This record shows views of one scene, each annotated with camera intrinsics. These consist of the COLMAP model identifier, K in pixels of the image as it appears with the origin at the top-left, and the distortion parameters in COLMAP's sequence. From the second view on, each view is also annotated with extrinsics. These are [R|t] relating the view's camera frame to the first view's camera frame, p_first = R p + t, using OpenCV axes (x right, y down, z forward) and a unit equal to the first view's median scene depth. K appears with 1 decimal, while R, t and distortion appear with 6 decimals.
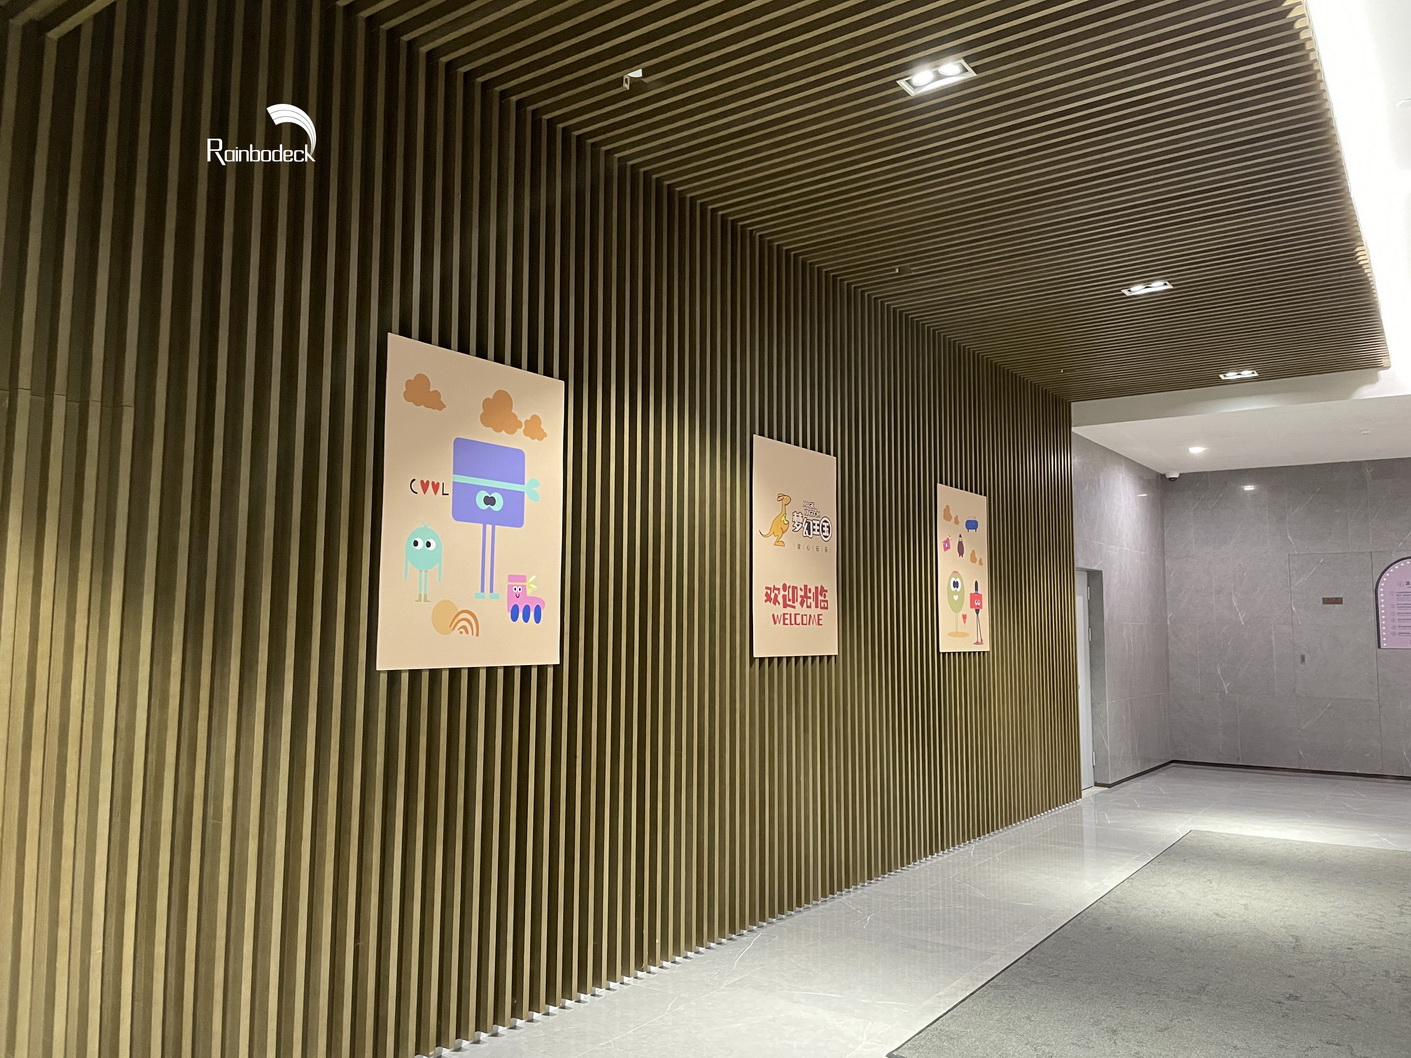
lens RADIAL K [[1070.3, 0, 714.0], [0, 1070.3, 521.0], [0, 0, 1]] dist [0.069310, -0.086294]
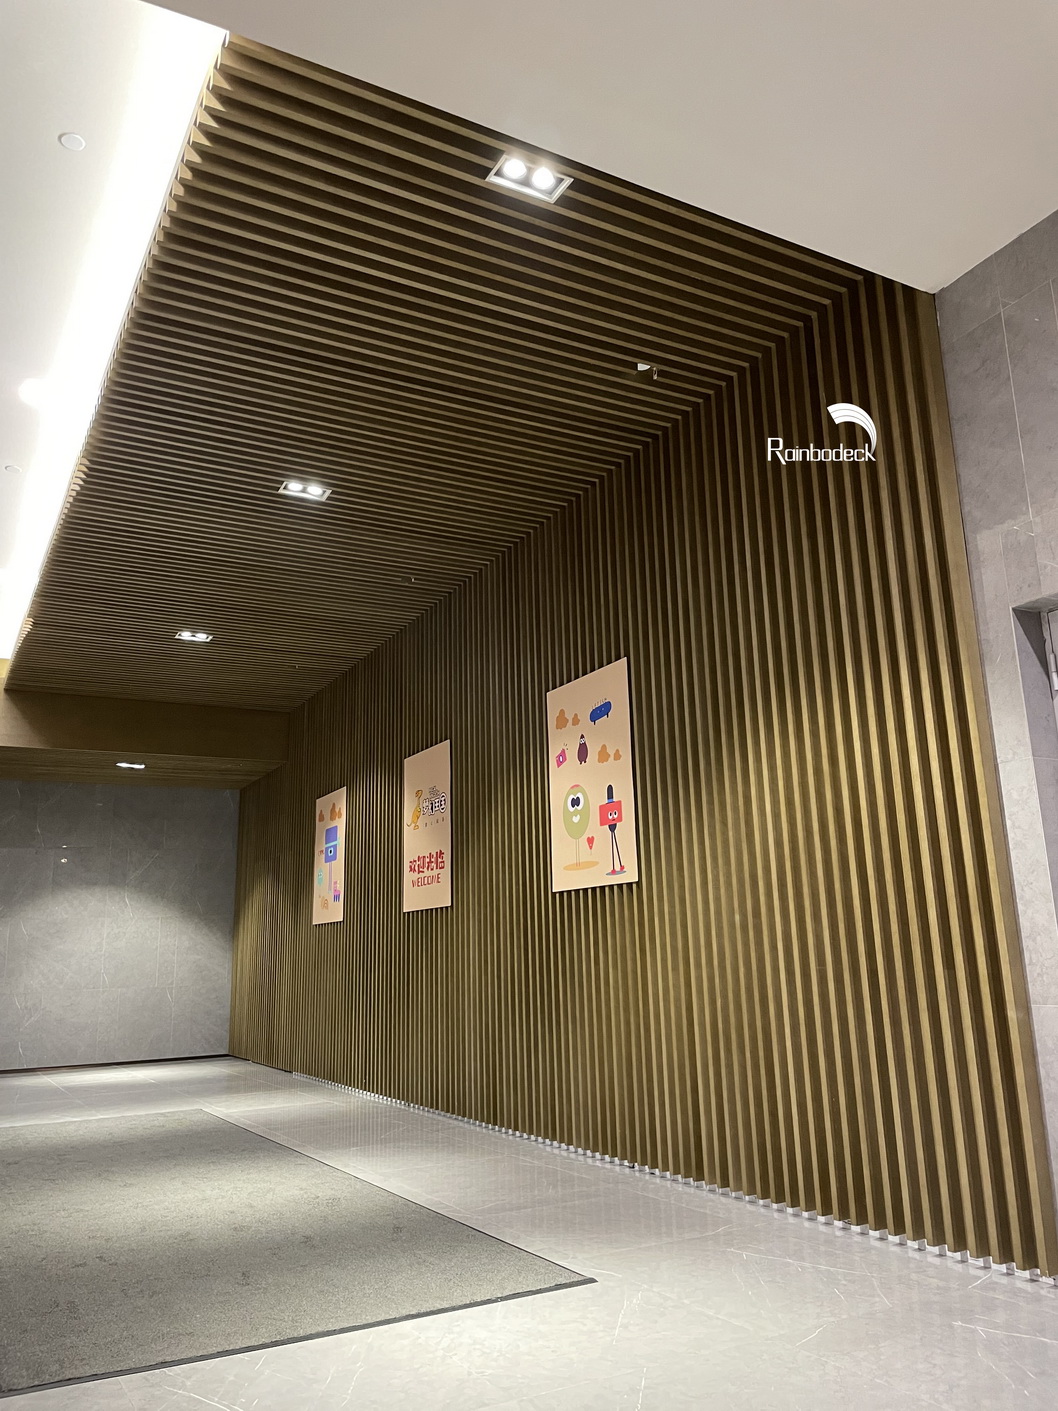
lens RADIAL K [[1070.3, 0, 529.0], [0, 1070.3, 705.5], [0, 0, 1]] dist [0.069310, -0.086294]
pose [[-0.435709, -0.203614, -0.876755, 0.957848], [0.111915, 0.954263, -0.277231, 0.208622], [0.893103, -0.218914, -0.392993, 1.318231]]
